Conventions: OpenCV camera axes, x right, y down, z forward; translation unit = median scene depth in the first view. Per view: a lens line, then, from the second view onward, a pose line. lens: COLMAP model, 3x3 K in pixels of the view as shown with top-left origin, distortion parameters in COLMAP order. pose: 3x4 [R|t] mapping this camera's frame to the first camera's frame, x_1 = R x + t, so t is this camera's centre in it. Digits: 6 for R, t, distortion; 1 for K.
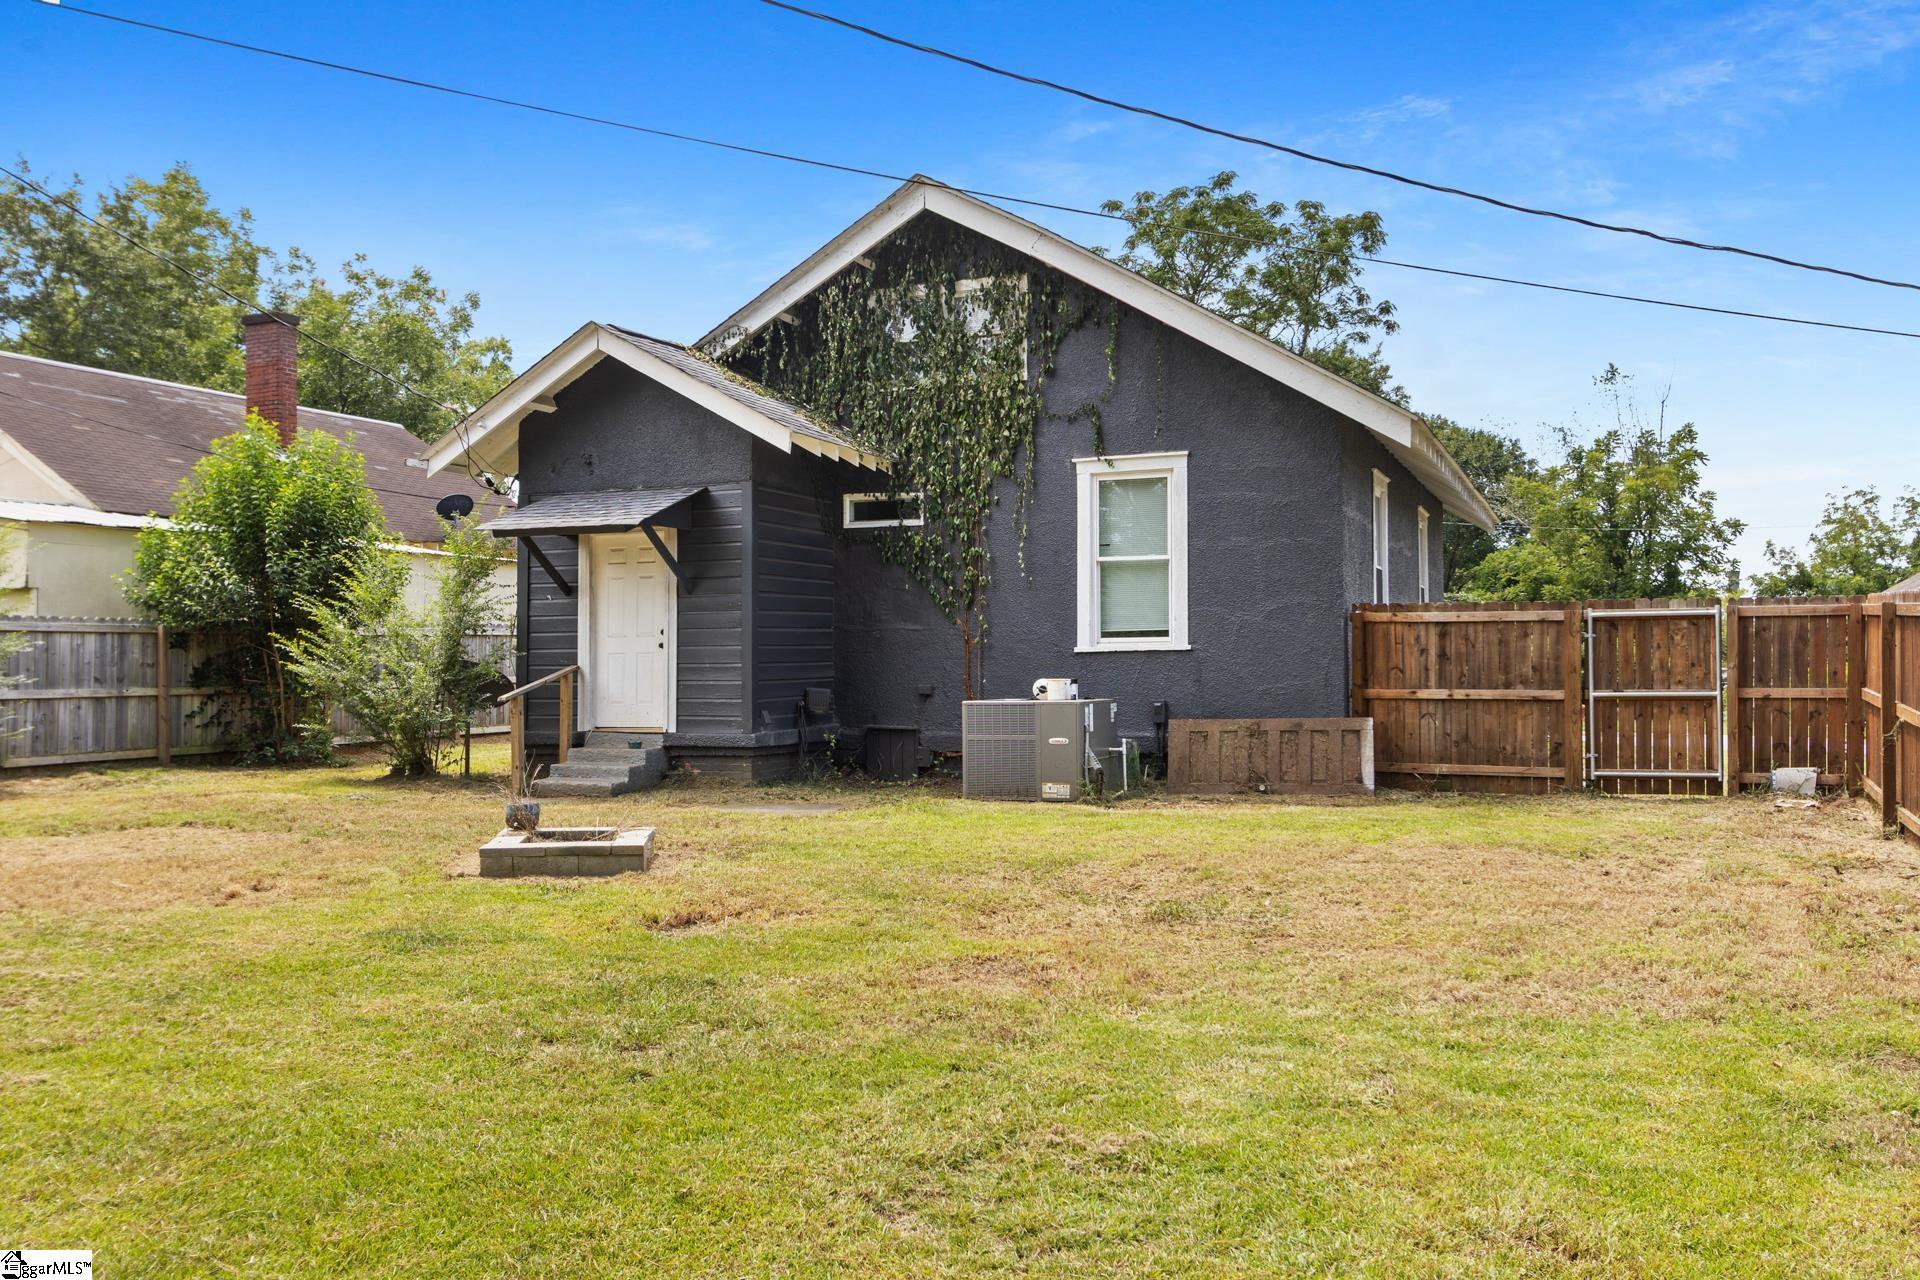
lens RADIAL K [[1654.1, 0, 957.9], [0, 1654.1, 642.9], [0, 0, 1]] dist [0.000855, -0.008404]
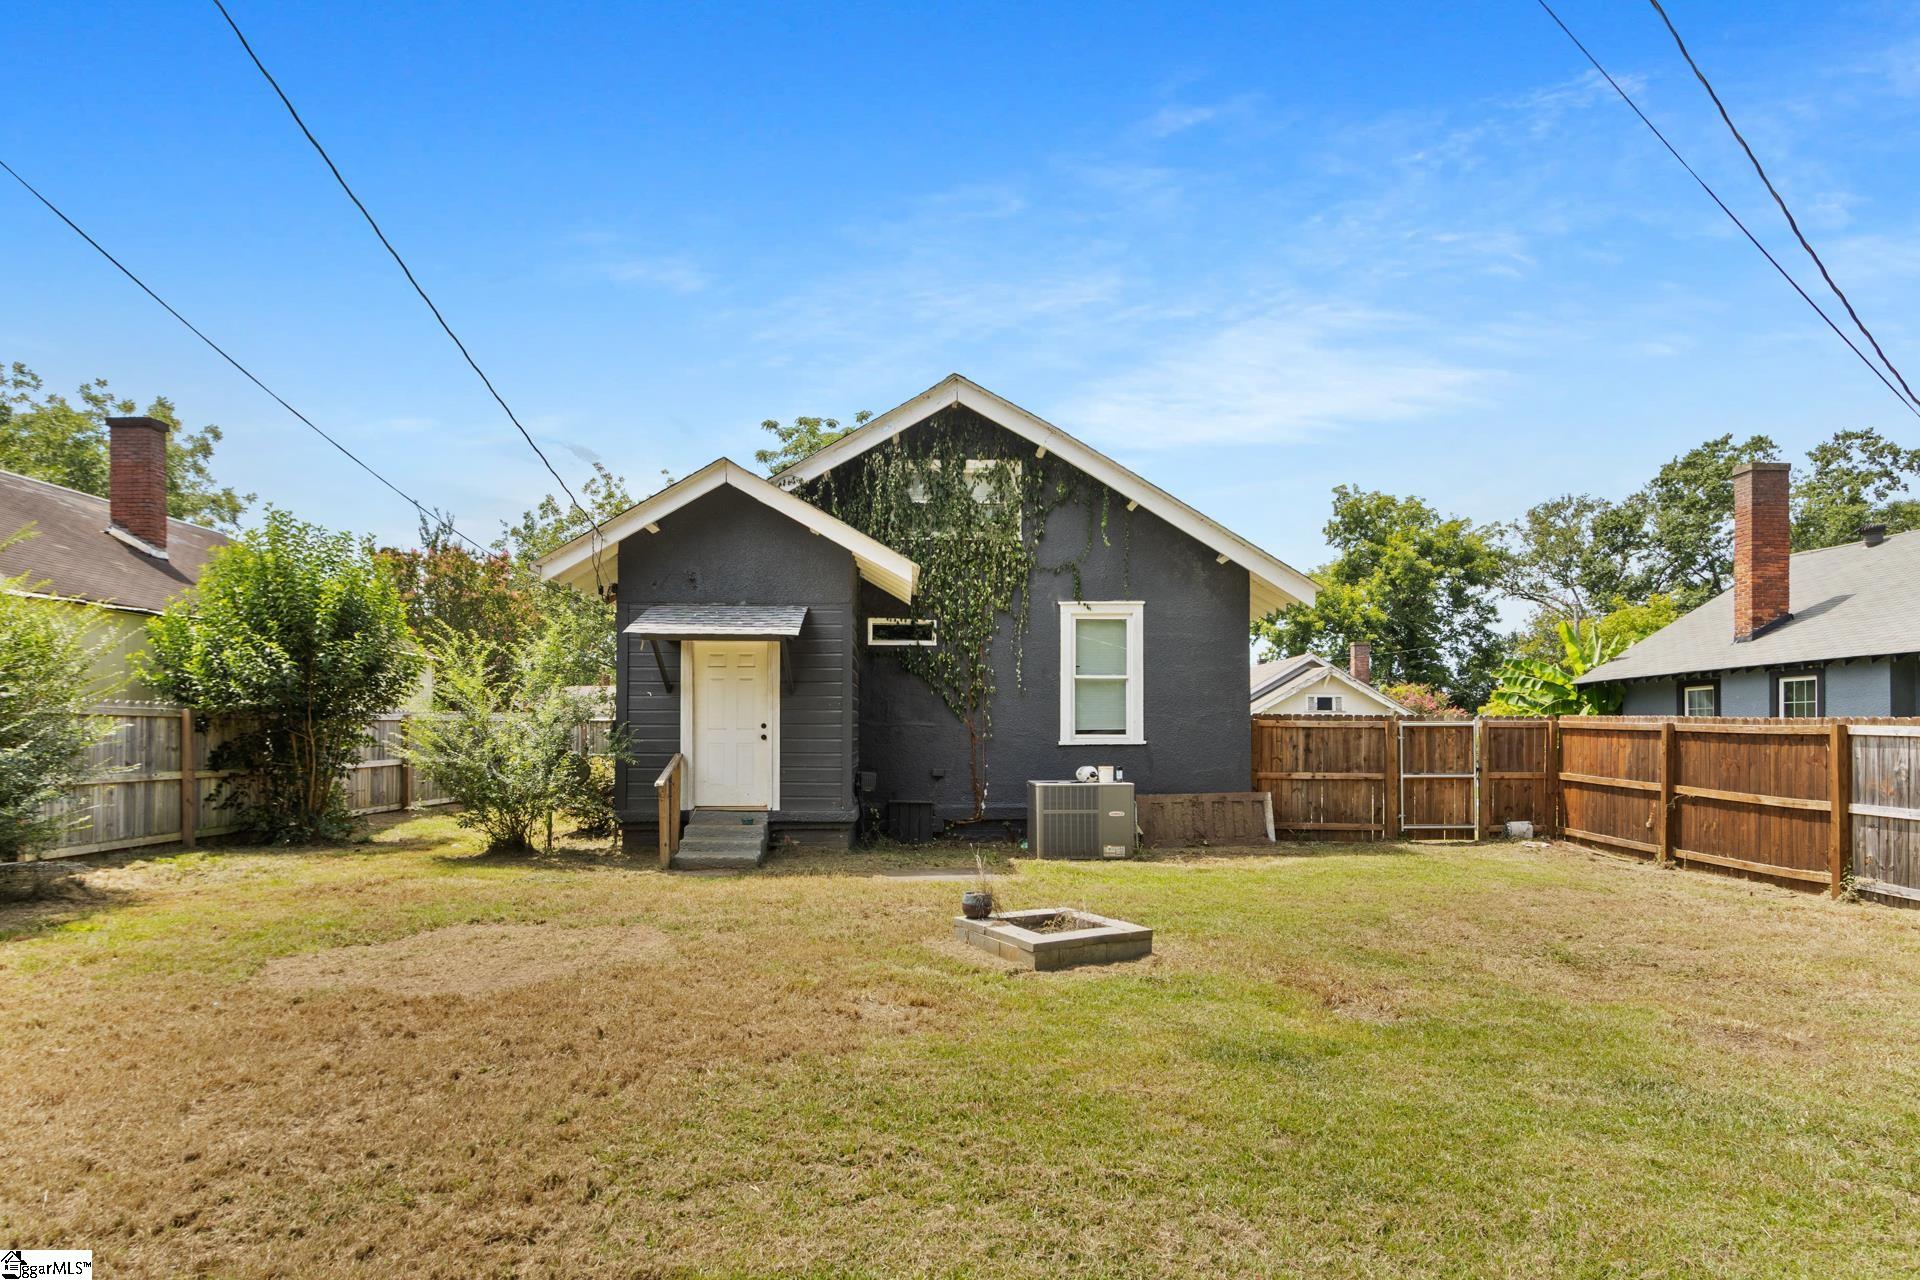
lens RADIAL K [[1065.8, 0, 948.2], [0, 1065.8, 724.0], [0, 0, 1]] dist [0.000884, 0.000401]
pose [[0.910161, 0.014726, 0.413994, -0.373772], [-0.014444, 0.999888, -0.003810, -0.006825], [-0.414004, -0.002512, 0.910272, 0.246073]]
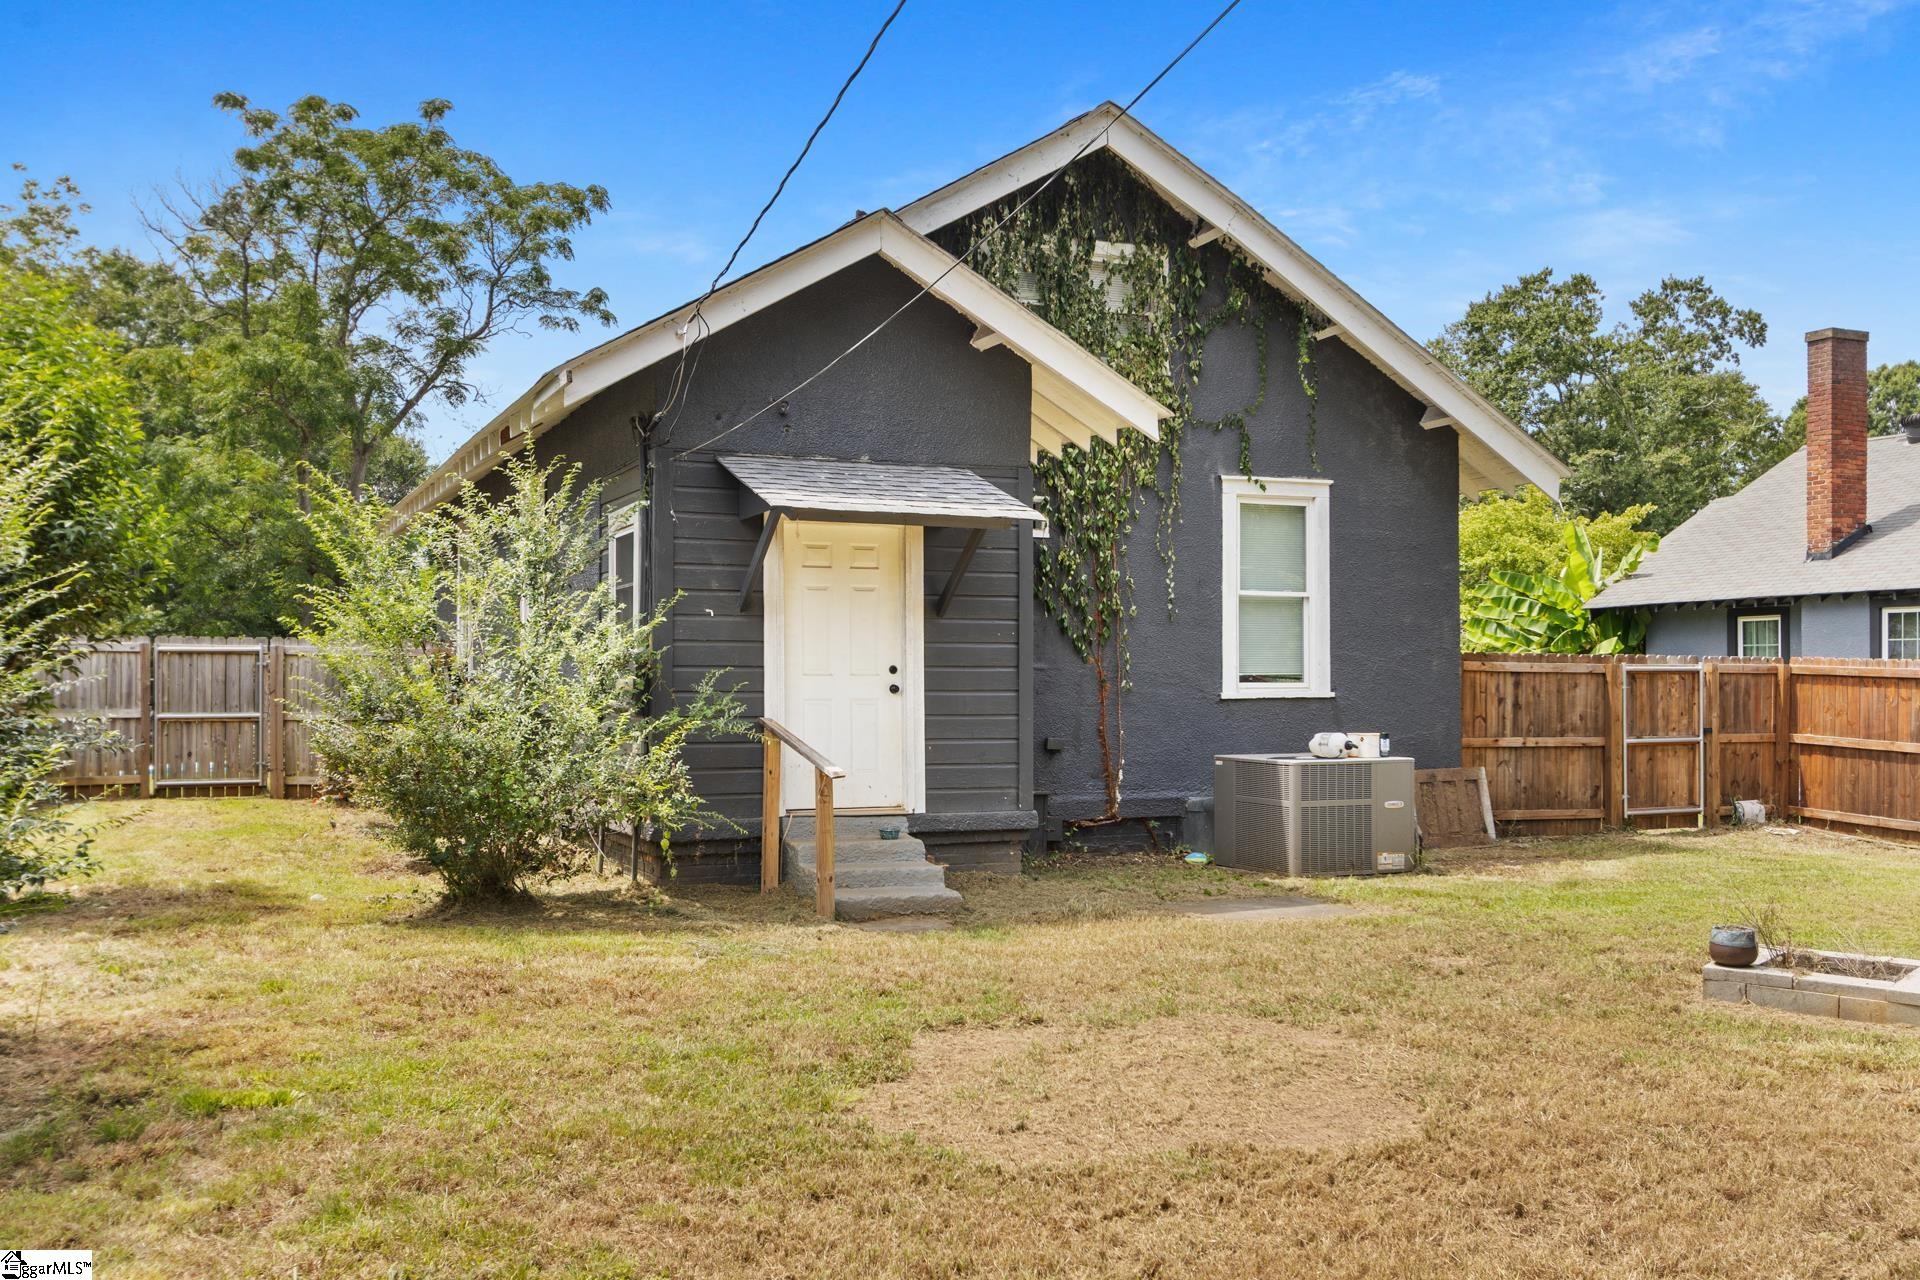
lens RADIAL K [[1762.3, 0, 962.8], [0, 1762.3, 649.8], [0, 0, 1]] dist [0.004769, 0.000000]
pose [[0.687827, 0.021464, 0.725557, -0.694577], [-0.018847, 0.999754, -0.011708, -0.006626], [-0.725630, -0.005621, 0.688062, 0.466225]]
